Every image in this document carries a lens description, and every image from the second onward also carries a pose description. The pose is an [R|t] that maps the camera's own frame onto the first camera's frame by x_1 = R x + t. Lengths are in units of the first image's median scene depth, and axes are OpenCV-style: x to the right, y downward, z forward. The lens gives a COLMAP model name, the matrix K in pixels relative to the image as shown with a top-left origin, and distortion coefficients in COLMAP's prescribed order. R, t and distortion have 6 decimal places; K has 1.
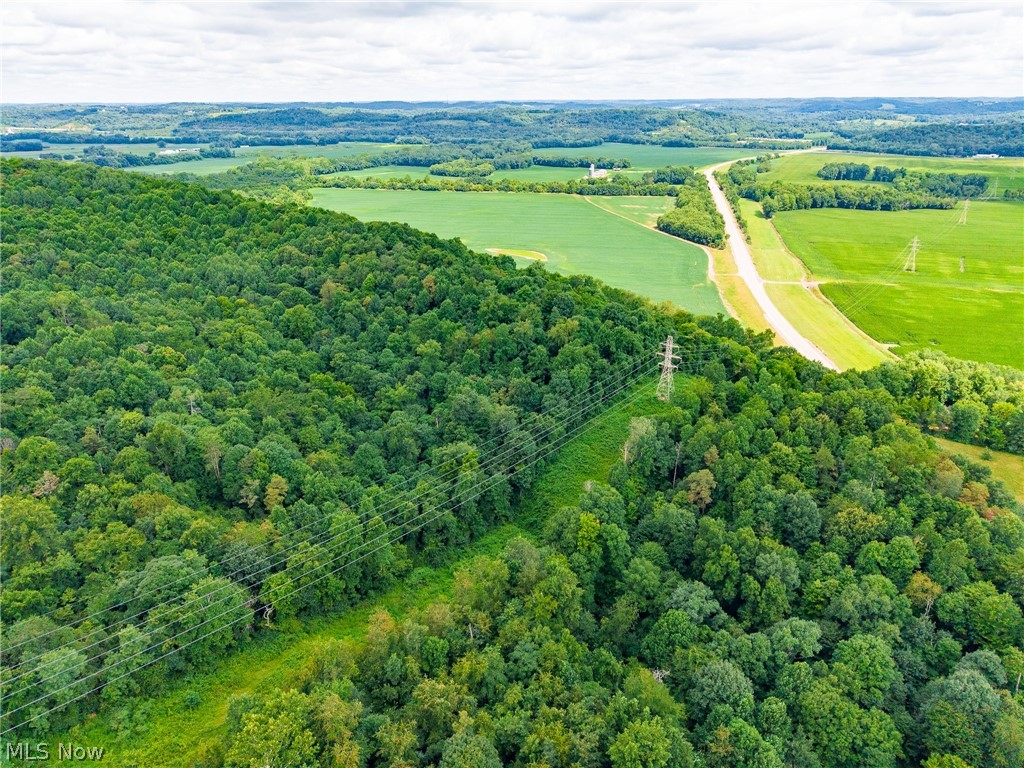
lens RADIAL K [[681.8, 0, 528.6], [0, 681.8, 381.4], [0, 0, 1]] dist [0.027990, -0.029317]
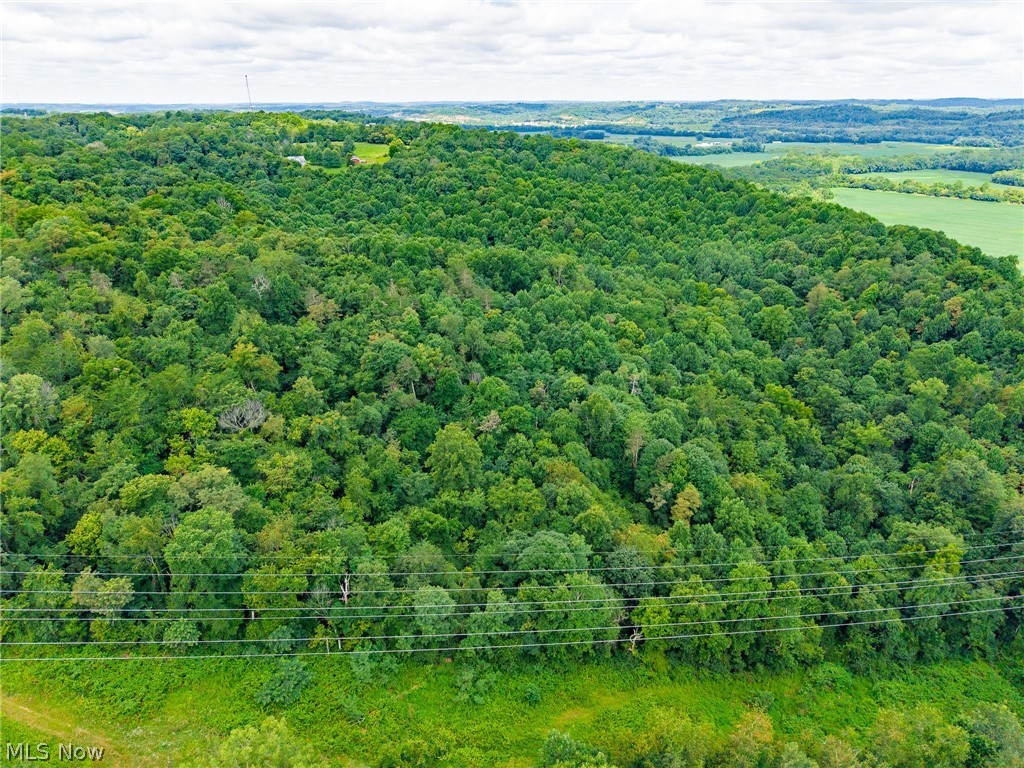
lens RADIAL K [[681.8, 0, 517.6], [0, 681.8, 376.5], [0, 0, 1]] dist [0.027990, -0.029317]
pose [[0.749132, 0.240247, -0.617318, -0.020582], [-0.246686, 0.966063, 0.076612, -0.007057], [0.614774, 0.094891, 0.782974, 0.117584]]
